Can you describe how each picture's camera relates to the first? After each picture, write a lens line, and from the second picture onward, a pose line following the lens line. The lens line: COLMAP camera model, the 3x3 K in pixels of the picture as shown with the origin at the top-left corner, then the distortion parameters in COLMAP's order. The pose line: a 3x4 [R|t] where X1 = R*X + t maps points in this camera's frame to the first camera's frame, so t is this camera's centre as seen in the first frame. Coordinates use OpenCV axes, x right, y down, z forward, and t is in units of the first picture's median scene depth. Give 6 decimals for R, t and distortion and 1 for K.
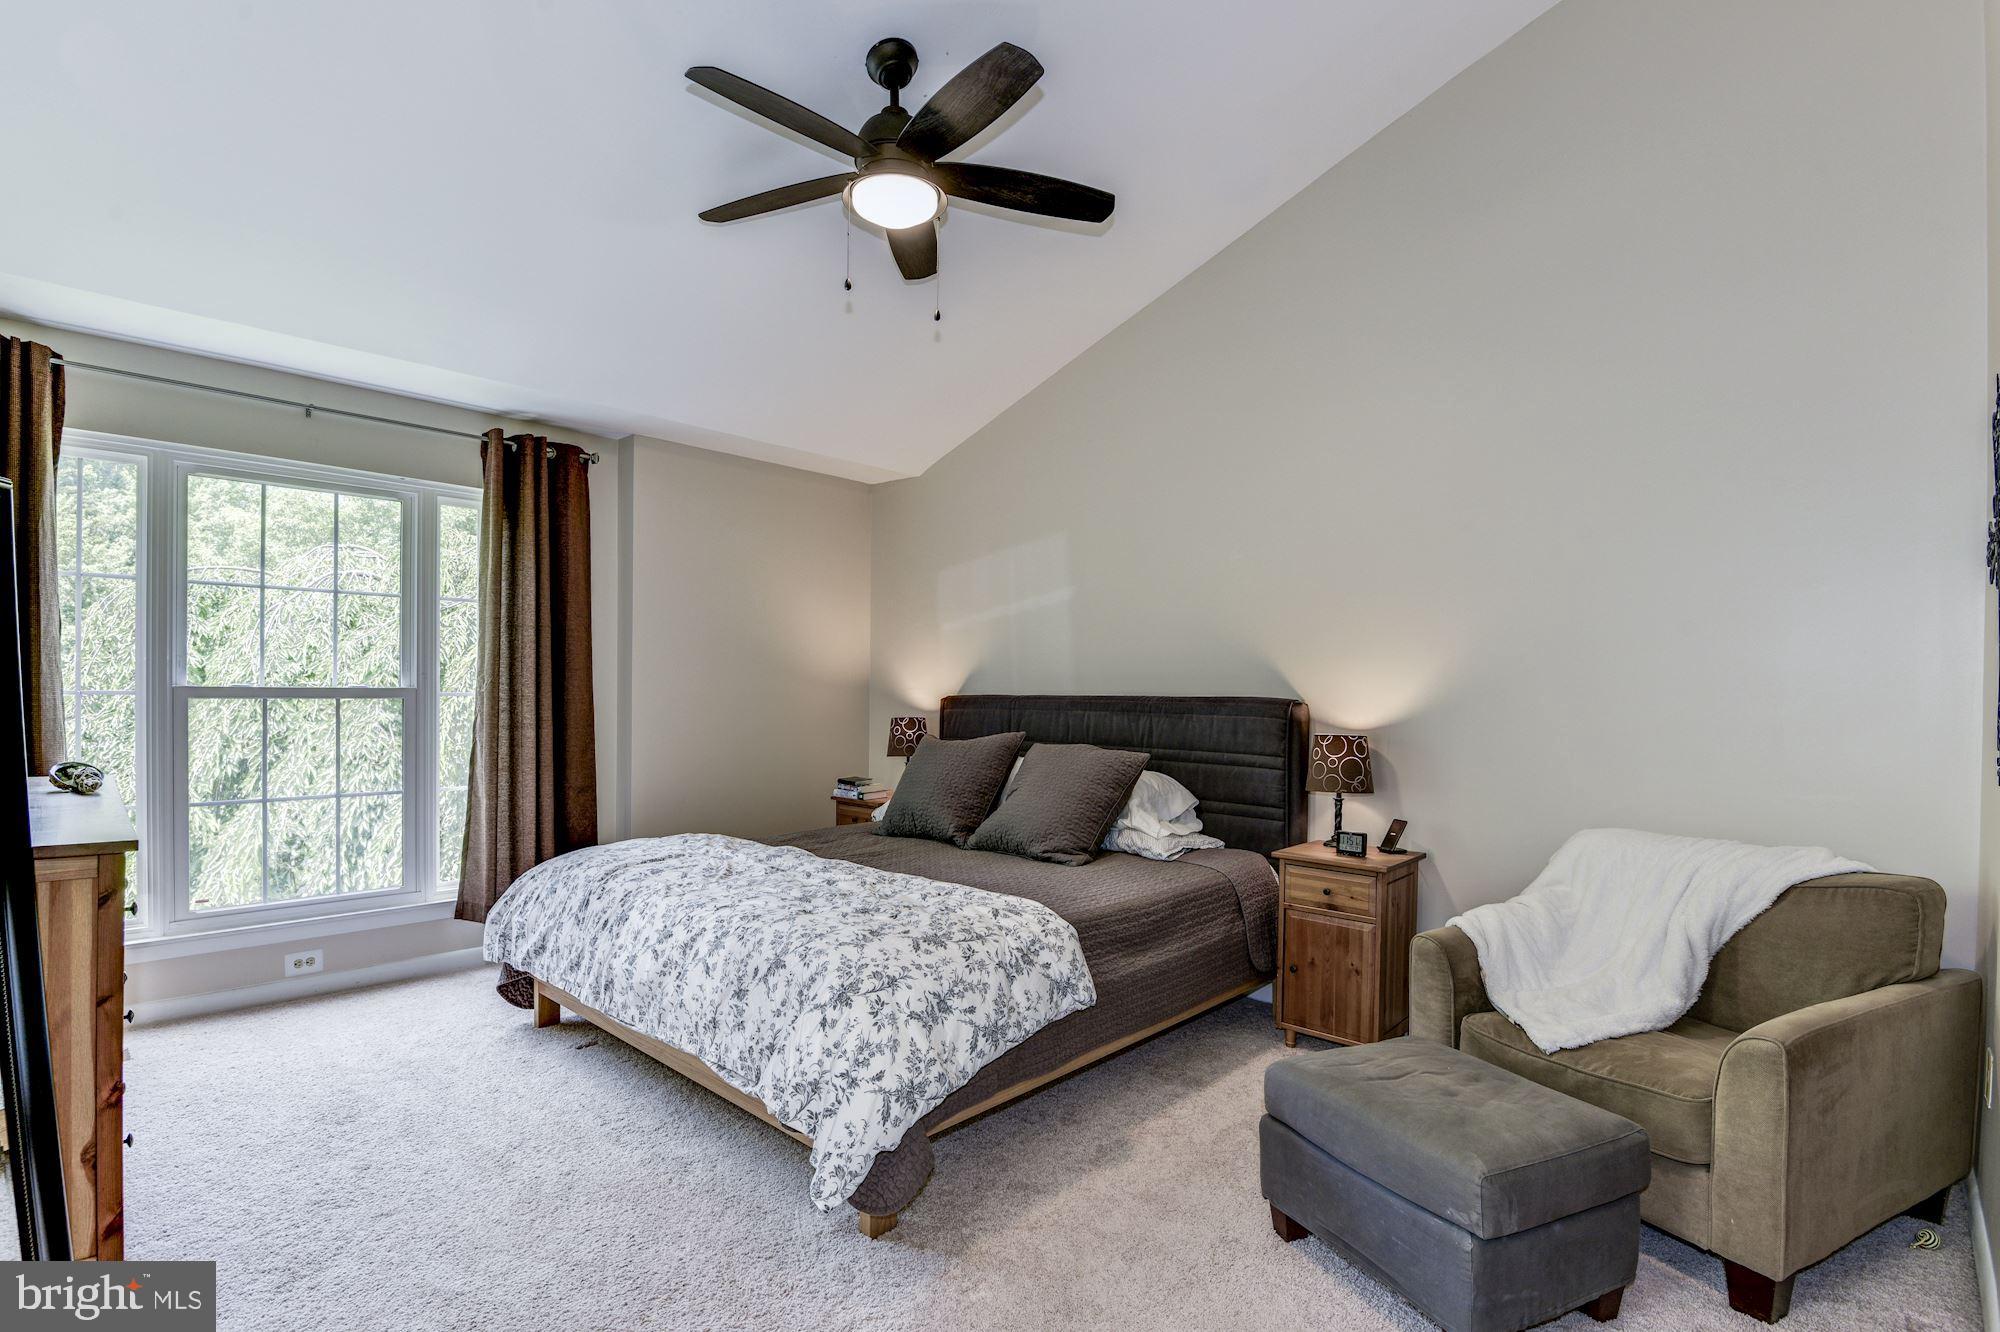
lens RADIAL K [[919.5, 0, 1002.4], [0, 919.5, 676.7], [0, 0, 1]] dist [-0.002655, -0.013178]
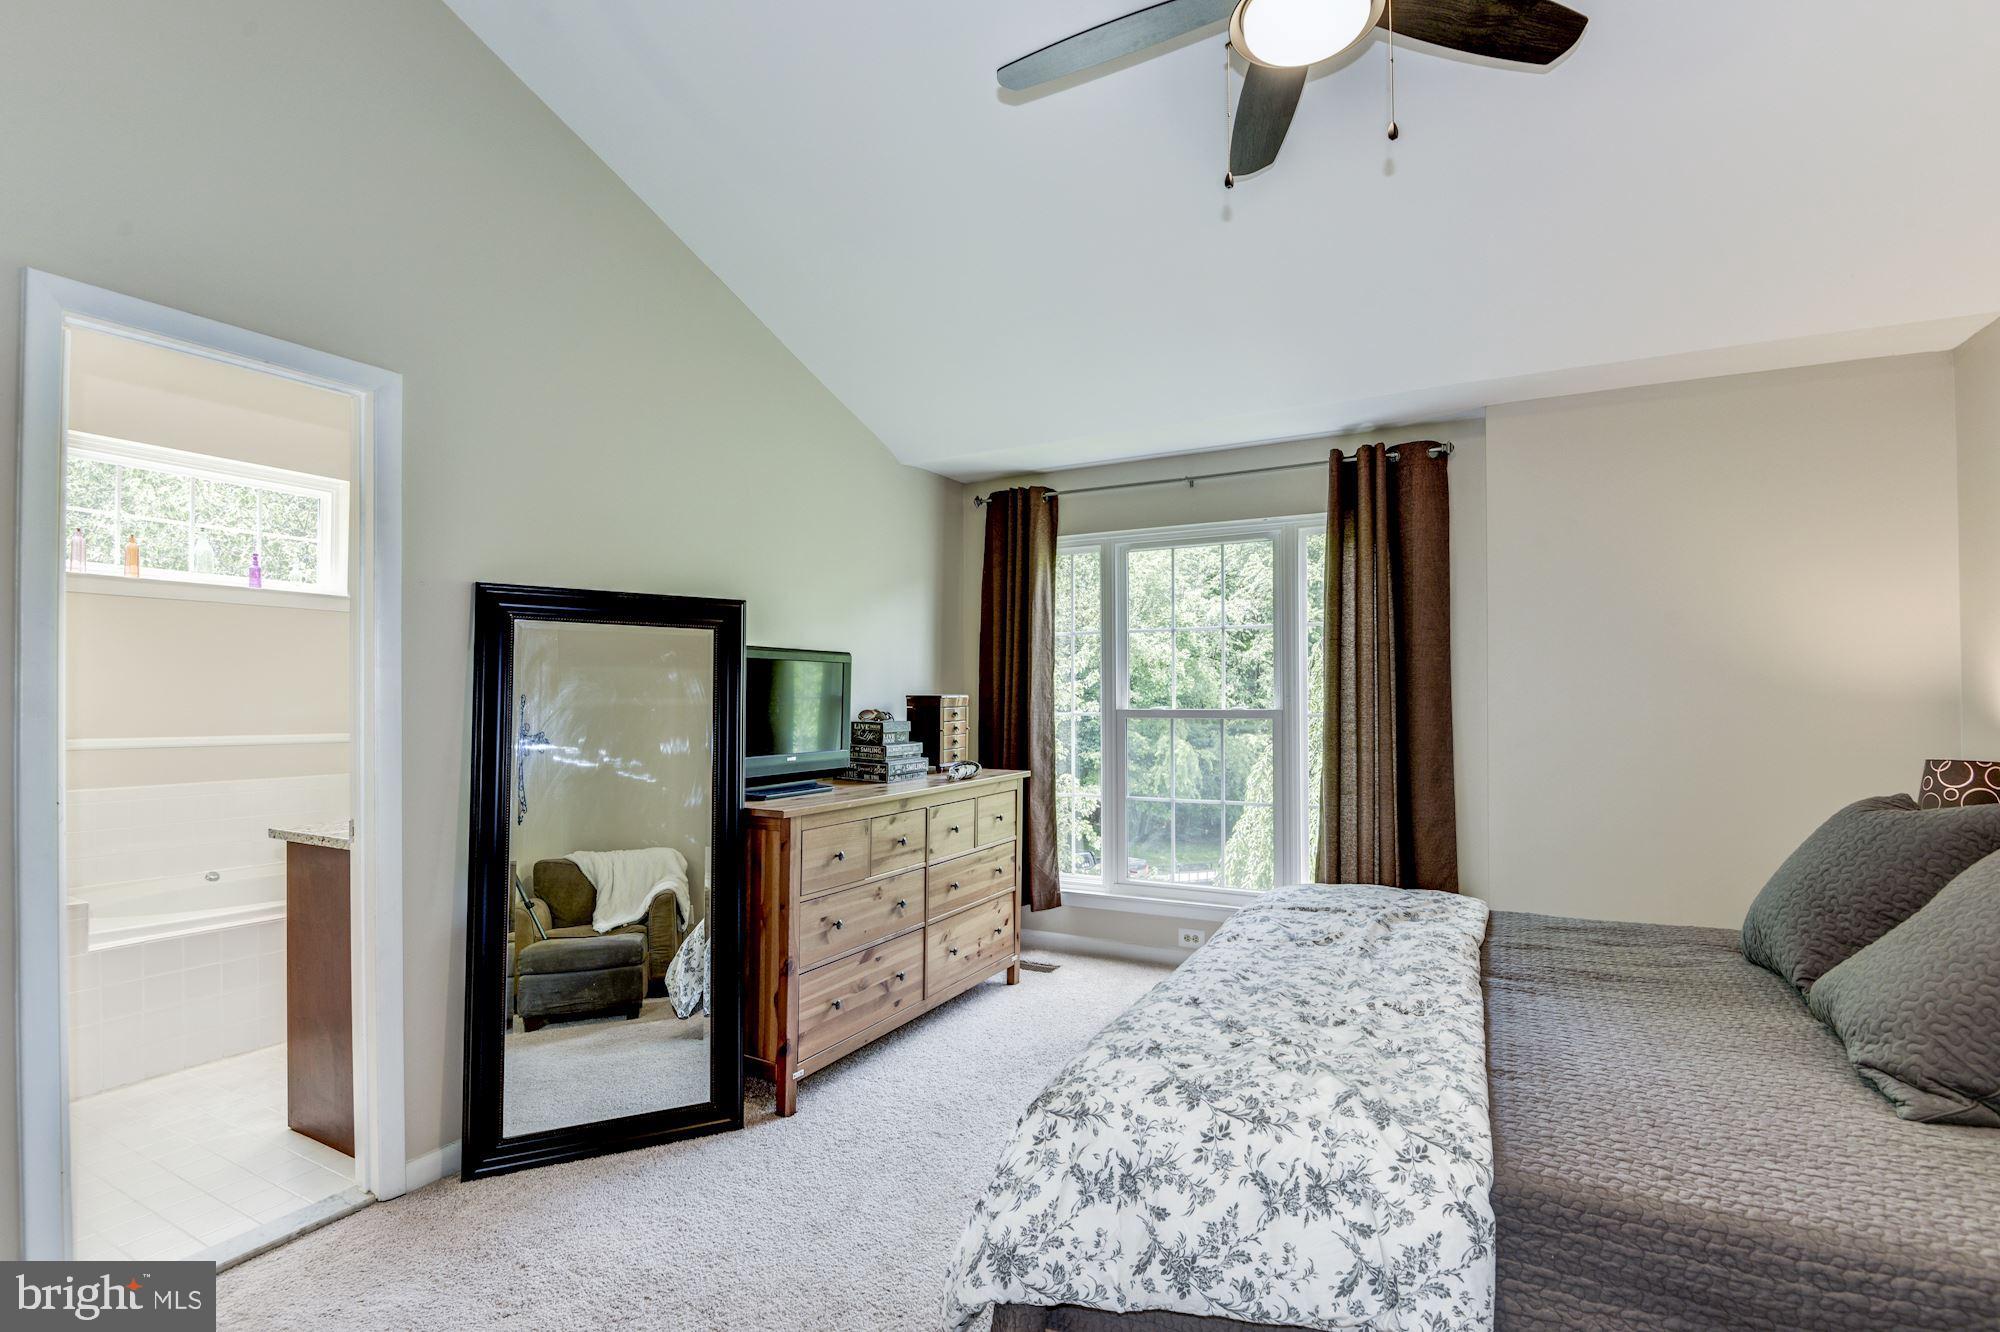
lens RADIAL K [[919.5, 0, 1002.4], [0, 919.5, 676.7], [0, 0, 1]] dist [-0.002655, -0.013178]
pose [[0.281326, -0.034177, -0.959003, 0.382806], [0.021301, 0.999342, -0.029365, -0.002029], [0.959376, -0.012167, 0.281869, 0.474356]]
